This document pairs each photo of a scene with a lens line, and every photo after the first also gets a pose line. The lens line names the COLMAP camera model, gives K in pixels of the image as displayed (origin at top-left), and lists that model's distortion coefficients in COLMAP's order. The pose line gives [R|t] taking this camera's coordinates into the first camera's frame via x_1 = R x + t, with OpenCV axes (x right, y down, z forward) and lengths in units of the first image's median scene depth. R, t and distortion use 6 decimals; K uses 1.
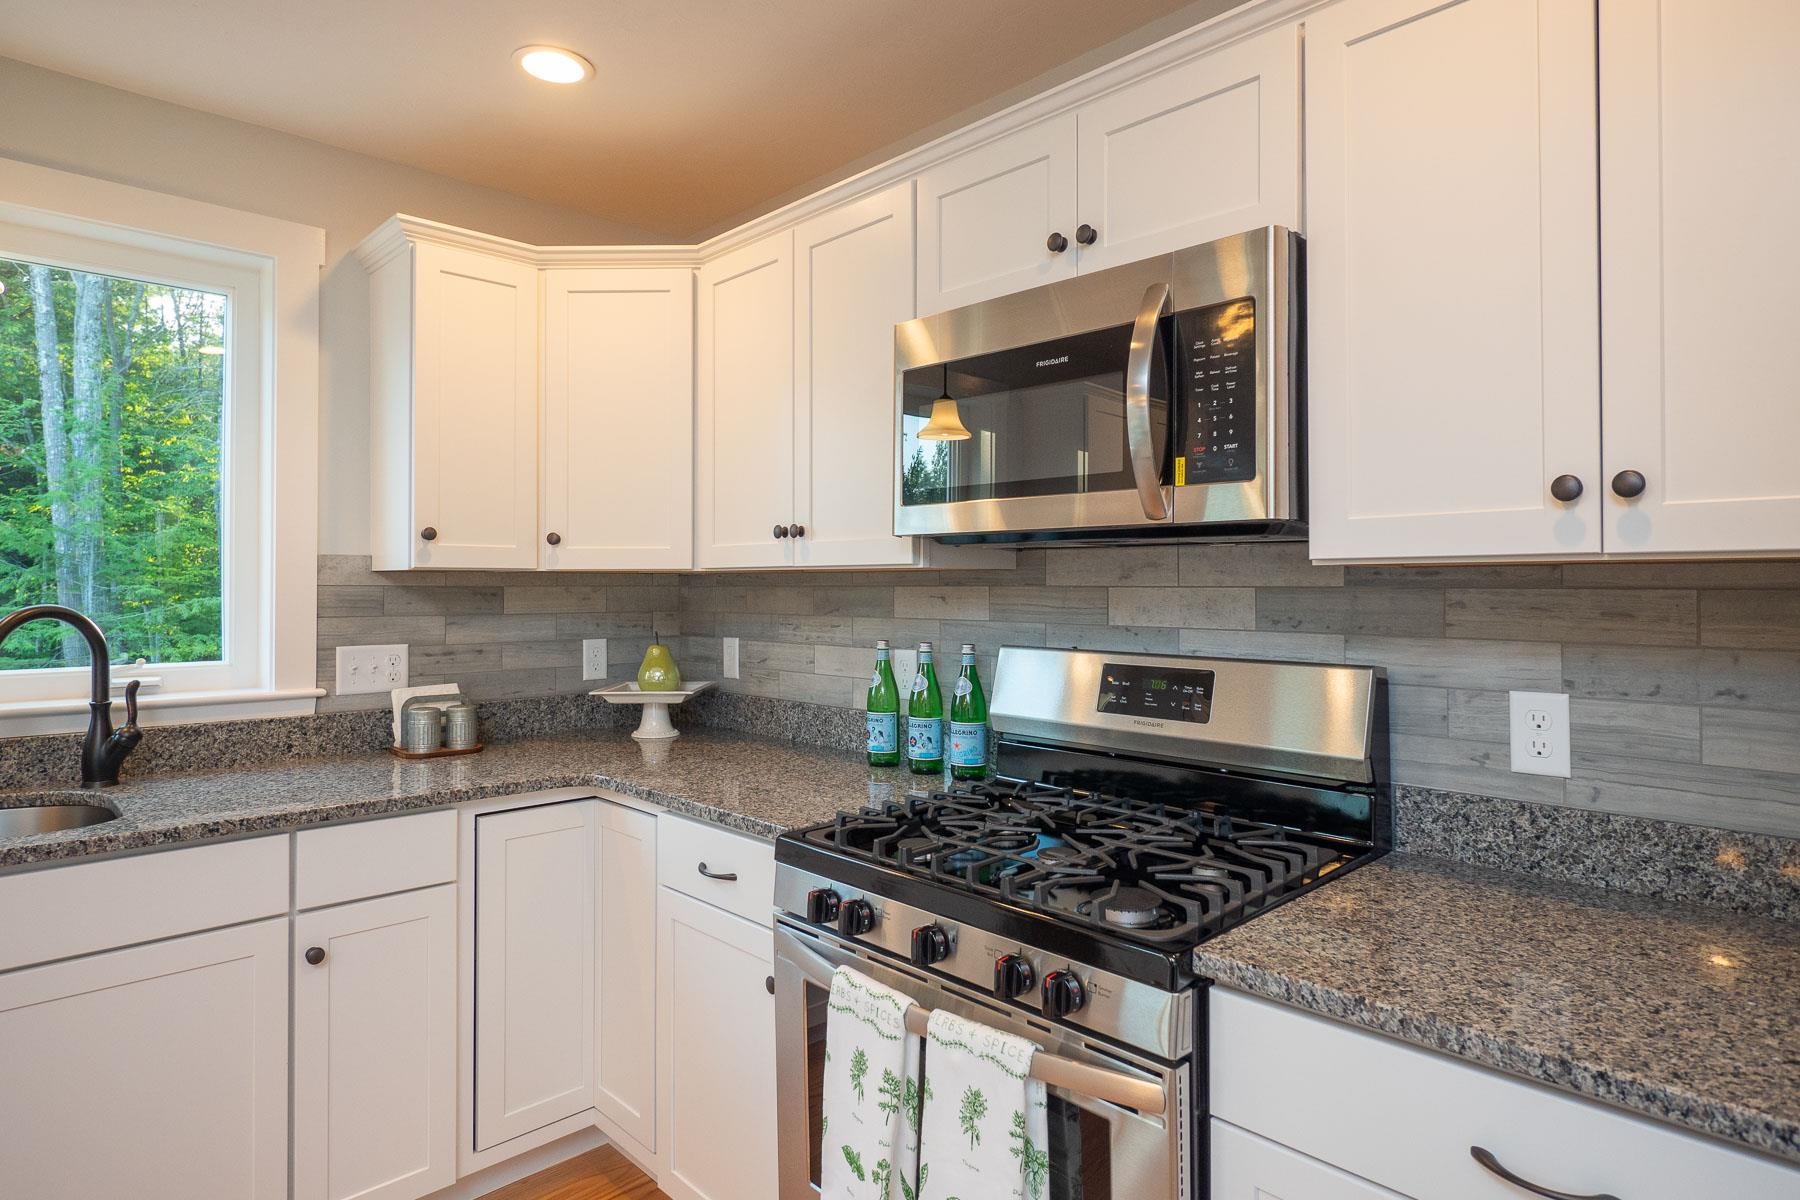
lens RADIAL K [[997.7, 0, 873.2], [0, 997.7, 570.7], [0, 0, 1]] dist [-0.000617, 0.001373]
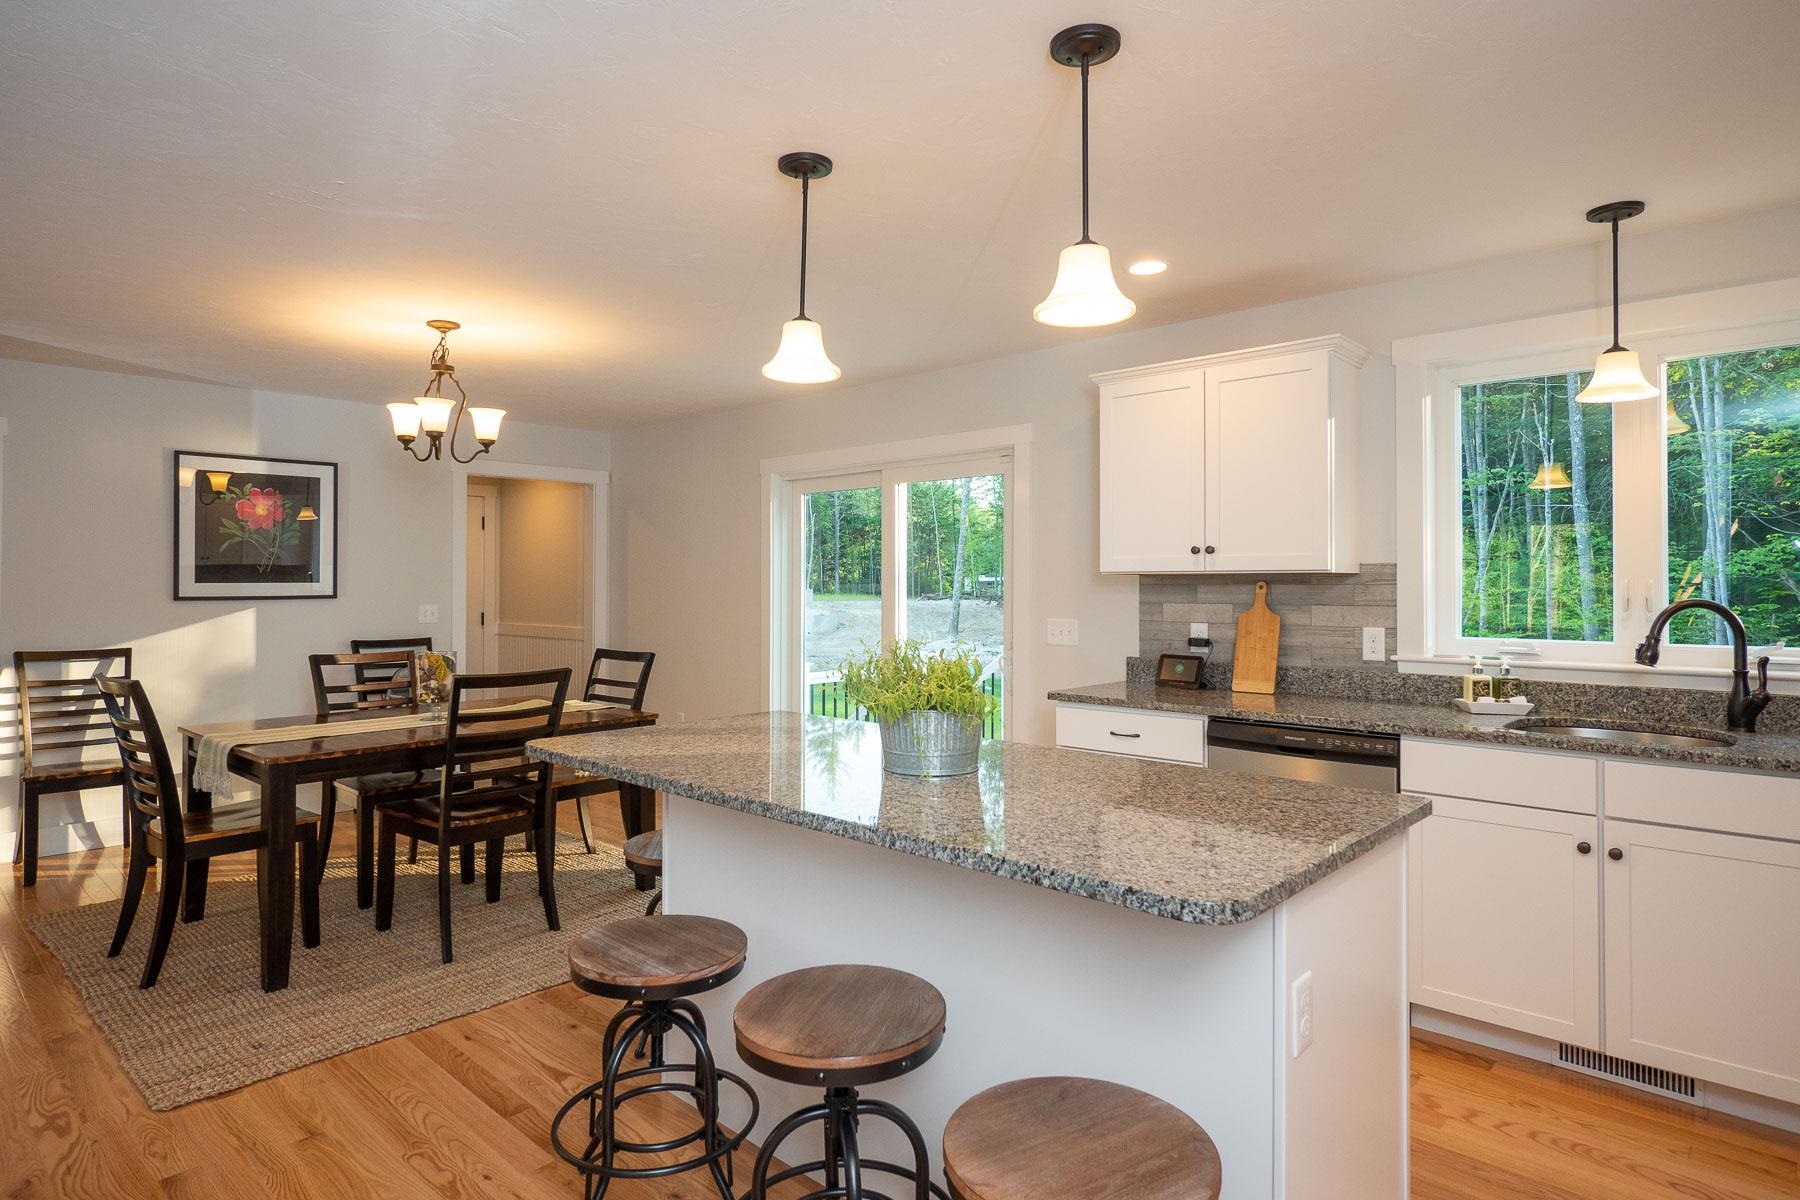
lens RADIAL K [[997.7, 0, 900.4], [0, 997.7, 575.0], [0, 0, 1]] dist [-0.000617, 0.001373]
pose [[0.067377, -0.010443, -0.997673, 0.514567], [0.015007, 0.999843, -0.009452, -0.004281], [0.997615, -0.014335, 0.067524, -0.241751]]
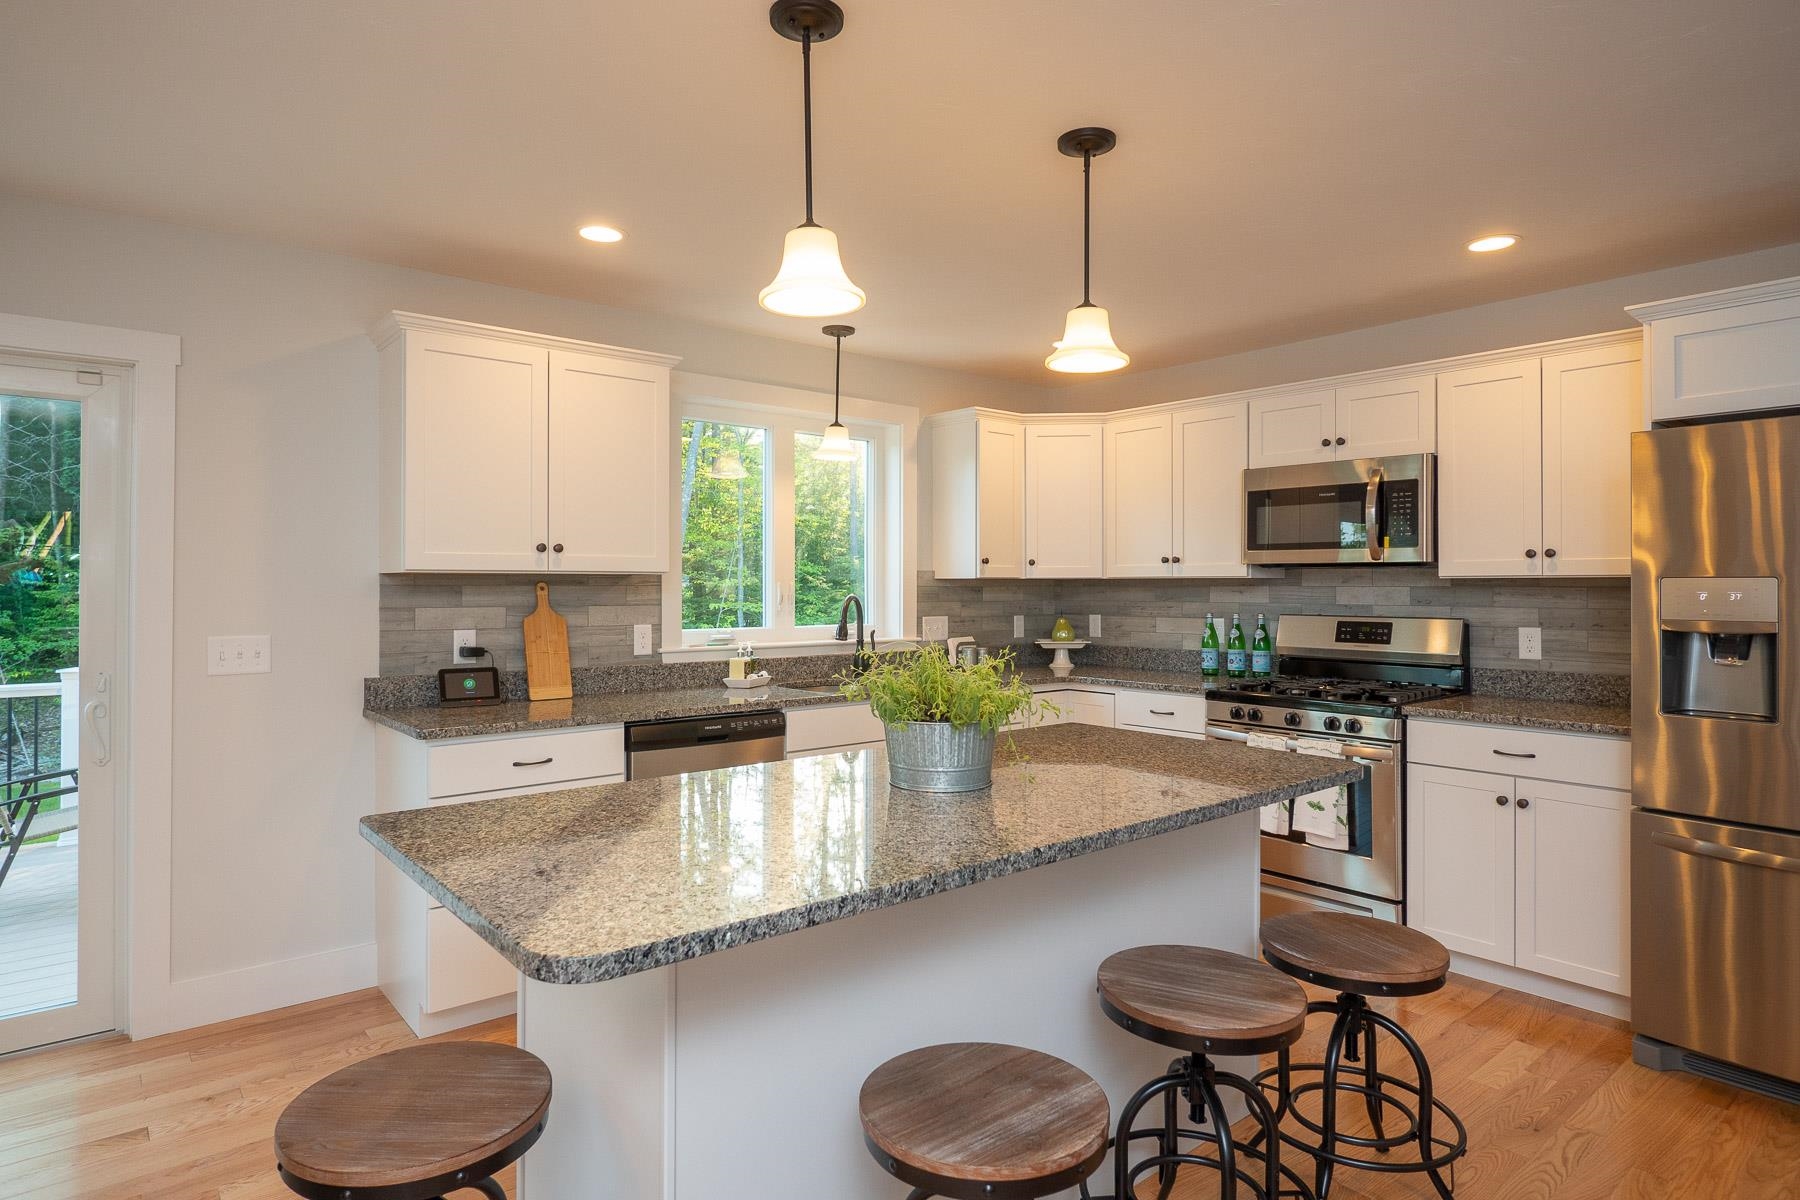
lens RADIAL K [[997.7, 0, 872.7], [0, 997.7, 579.6], [0, 0, 1]] dist [-0.000617, 0.001373]
pose [[0.997840, -0.001233, -0.065683, -0.598356], [0.001806, 0.999961, 0.008666, -0.018807], [0.065670, -0.008766, 0.997803, -1.174728]]
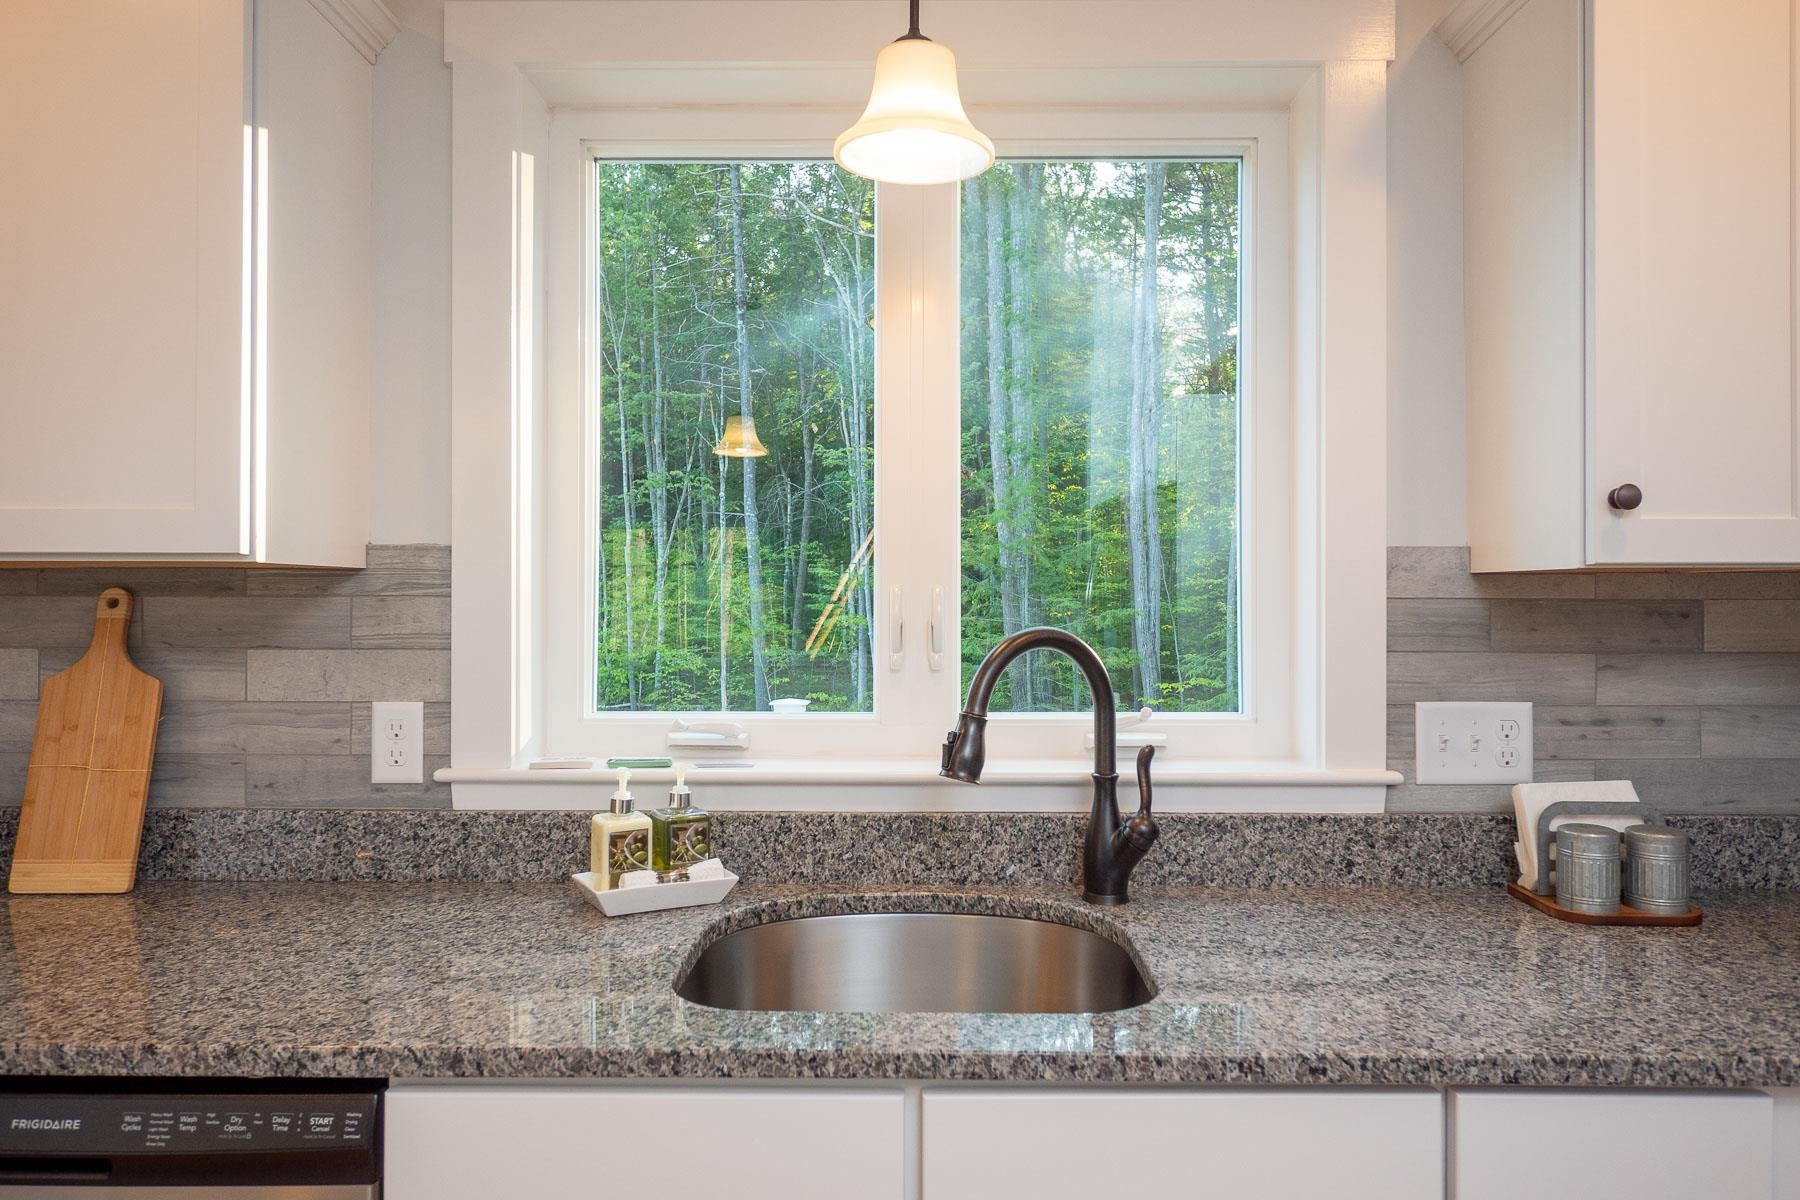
lens RADIAL K [[1144.4, 0, 922.6], [0, 1144.4, 591.8], [0, 0, 1]] dist [-0.004905, 0.000047]
pose [[0.730684, -0.003098, -0.682709, -0.340319], [0.009929, 0.999932, 0.006089, 0.004443], [0.682644, -0.011228, 0.730665, 0.359622]]
